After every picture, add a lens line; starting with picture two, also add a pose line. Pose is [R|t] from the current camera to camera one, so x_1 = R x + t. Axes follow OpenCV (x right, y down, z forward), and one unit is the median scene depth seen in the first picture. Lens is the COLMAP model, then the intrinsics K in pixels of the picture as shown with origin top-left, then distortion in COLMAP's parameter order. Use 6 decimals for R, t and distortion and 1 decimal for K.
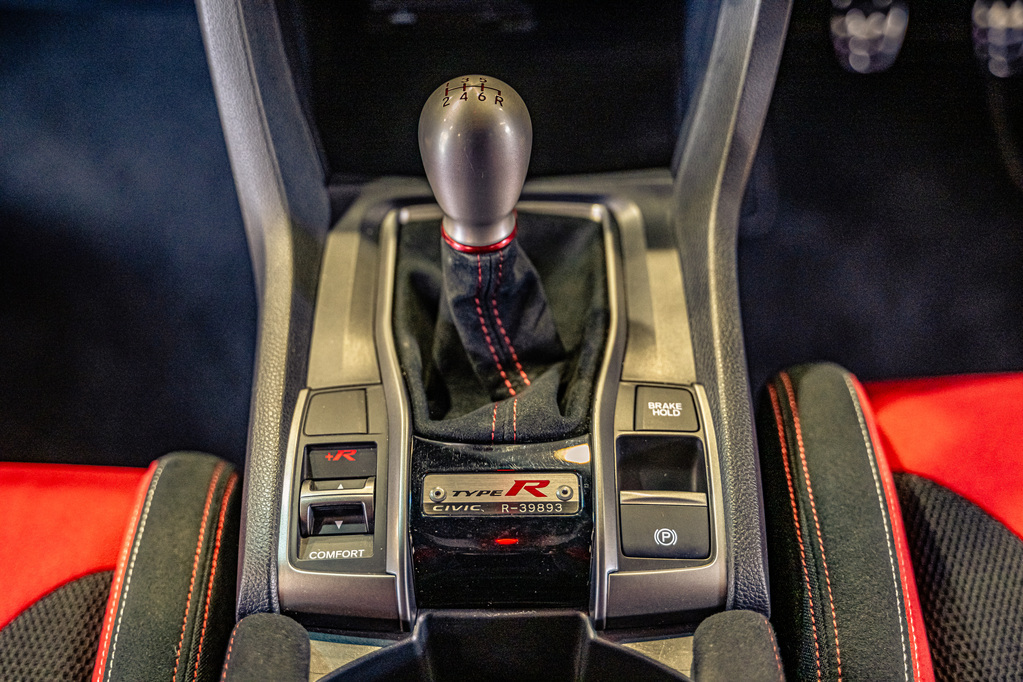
lens RADIAL K [[1455.0, 0, 511.5], [0, 1455.0, 341.0], [0, 0, 1]] dist [0.099575, -0.001864]
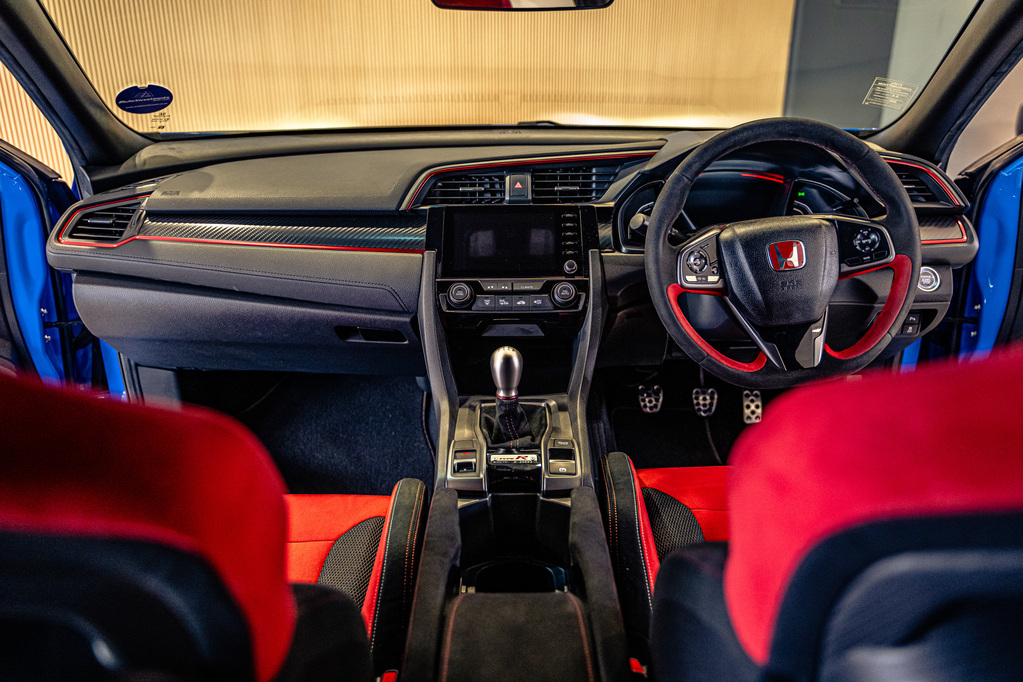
lens RADIAL K [[817.2, 0, 511.5], [0, 817.2, 341.0], [0, 0, 1]] dist [0.003437, -0.007439]
pose [[0.999997, 0.002113, -0.001392, -0.009532], [-0.002495, 0.915576, -0.402138, 0.555325], [0.000425, 0.402140, 0.915578, -0.756337]]
